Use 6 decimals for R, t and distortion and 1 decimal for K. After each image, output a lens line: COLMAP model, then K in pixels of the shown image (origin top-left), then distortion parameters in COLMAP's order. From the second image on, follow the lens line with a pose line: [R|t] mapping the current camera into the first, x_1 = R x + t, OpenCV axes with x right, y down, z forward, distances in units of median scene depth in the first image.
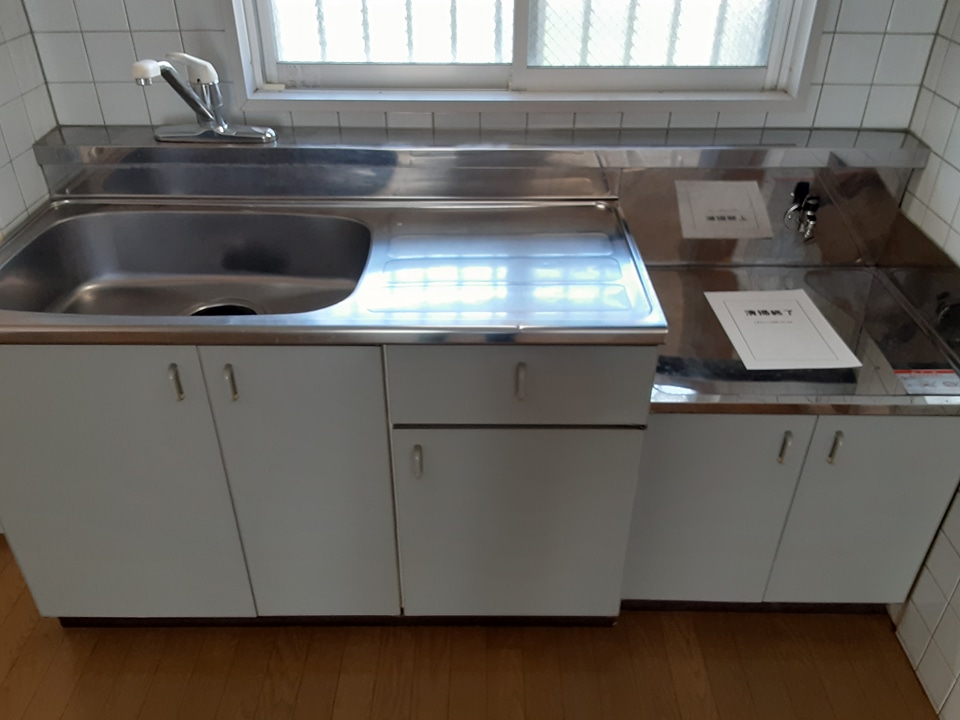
lens RADIAL K [[777.6, 0, 476.0], [0, 777.6, 368.3], [0, 0, 1]] dist [0.123233, -0.208396]
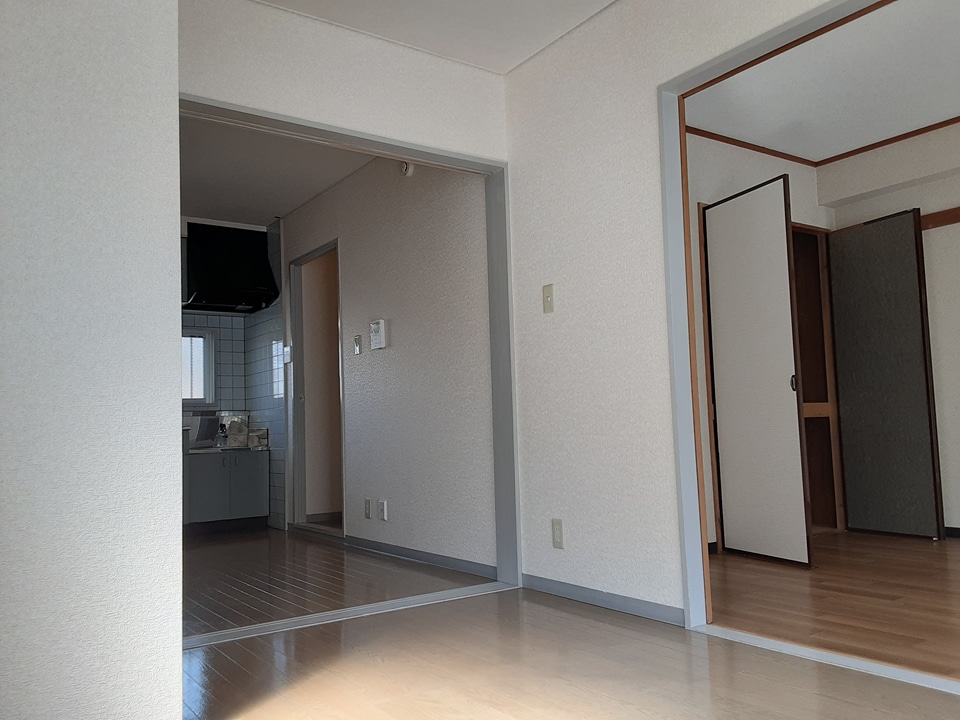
lens RADIAL K [[777.6, 0, 476.0], [0, 777.6, 368.3], [0, 0, 1]] dist [0.123233, -0.208396]
pose [[0.814778, 0.020050, 0.579426, -0.807998], [0.346867, 0.783950, -0.514884, 1.990671], [-0.464564, 0.620500, 0.631791, -2.191586]]
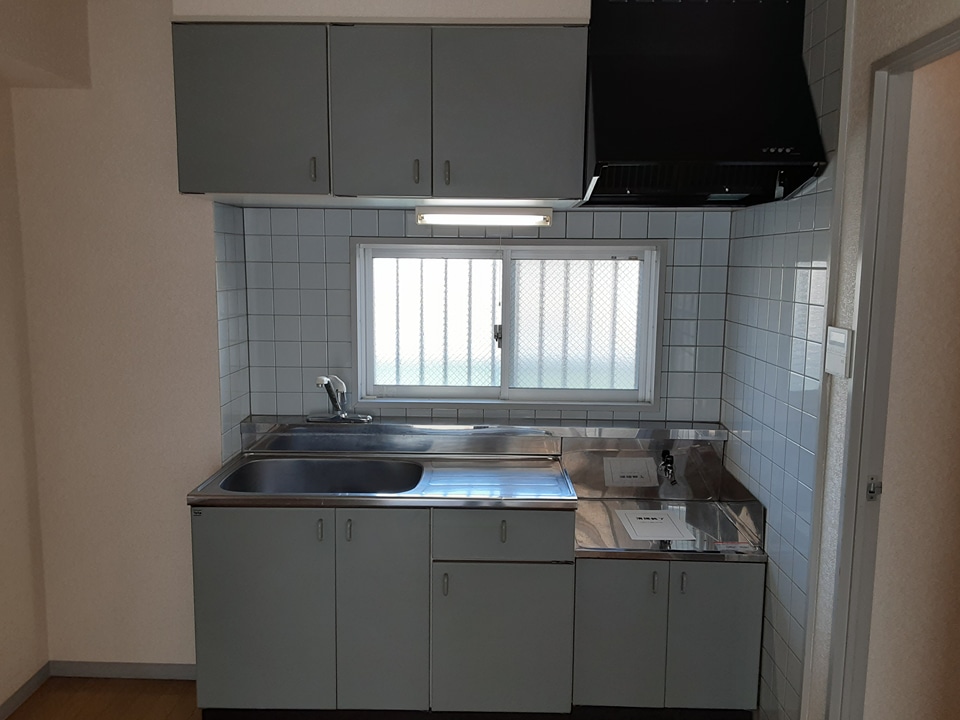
lens RADIAL K [[777.6, 0, 476.0], [0, 777.6, 368.3], [0, 0, 1]] dist [0.123233, -0.208396]
pose [[0.999883, 0.011395, -0.010246, 0.006086], [-0.014723, 0.899833, -0.435987, 0.382053], [0.004252, 0.436086, 0.899895, -0.678221]]
